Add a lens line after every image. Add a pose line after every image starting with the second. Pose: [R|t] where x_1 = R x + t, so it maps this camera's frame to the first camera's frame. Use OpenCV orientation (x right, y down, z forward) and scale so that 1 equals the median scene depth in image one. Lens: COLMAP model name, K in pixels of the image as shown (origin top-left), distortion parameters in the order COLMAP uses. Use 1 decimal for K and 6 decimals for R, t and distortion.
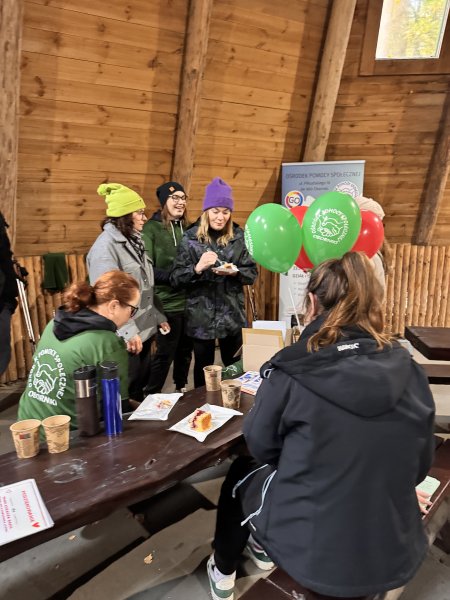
lens RADIAL K [[425.6, 0, 223.1], [0, 425.6, 303.6], [0, 0, 1]] dist [0.046315, -0.055078]
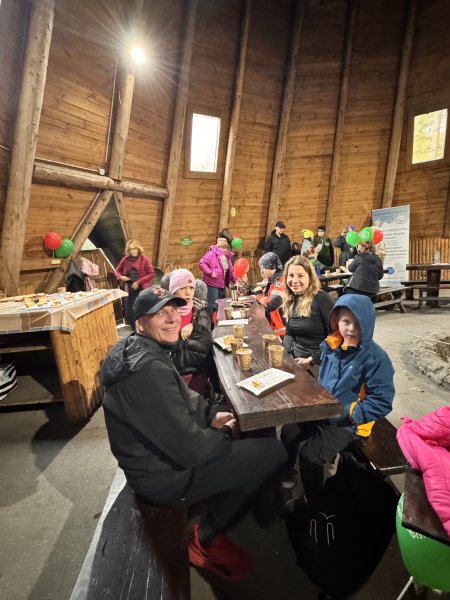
lens RADIAL K [[291.1, 0, 225.0], [0, 291.1, 300.0], [0, 0, 1]] dist [0.001107, 0.000125]
pose [[0.909450, -0.012959, -0.415611, 0.062008], [0.007904, 0.999872, -0.013880, 0.217954], [0.415738, 0.009338, 0.909437, -0.927068]]
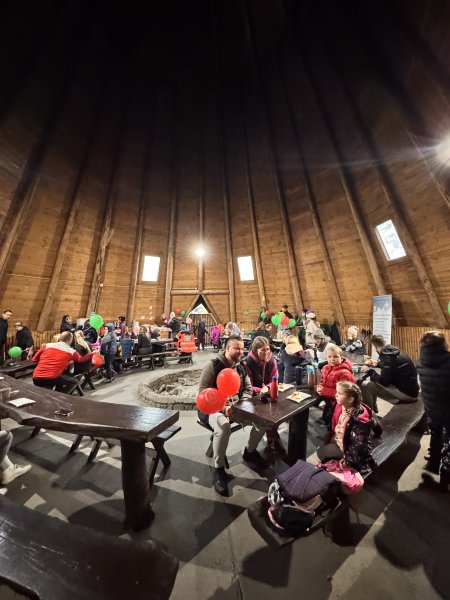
lens RADIAL K [[240.2, 0, 225.0], [0, 240.2, 300.0], [0, 0, 1]] dist [-0.002485, 0.000123]
pose [[0.144024, -0.066251, -0.987354, 1.693534], [-0.188665, 0.977617, -0.093118, 0.032106], [0.971423, 0.199691, 0.128300, -0.178906]]
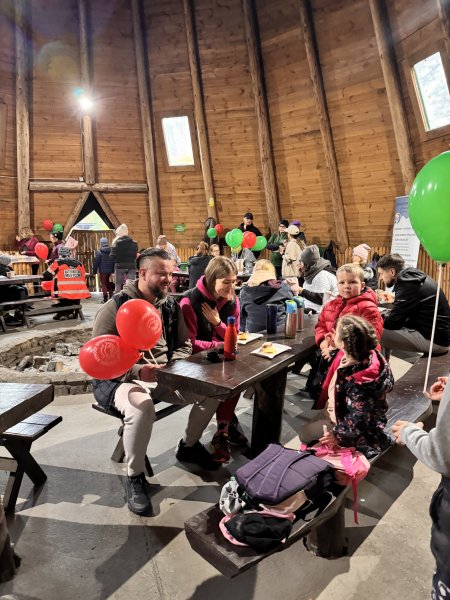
lens RADIAL K [[425.6, 0, 223.1], [0, 425.6, 303.6], [0, 0, 1]] dist [0.046315, -0.055078]
pose [[0.324927, 0.138471, -0.935547, 1.664617], [-0.176839, 0.980672, 0.083732, 0.063815], [0.929059, 0.138235, 0.343134, -0.165007]]
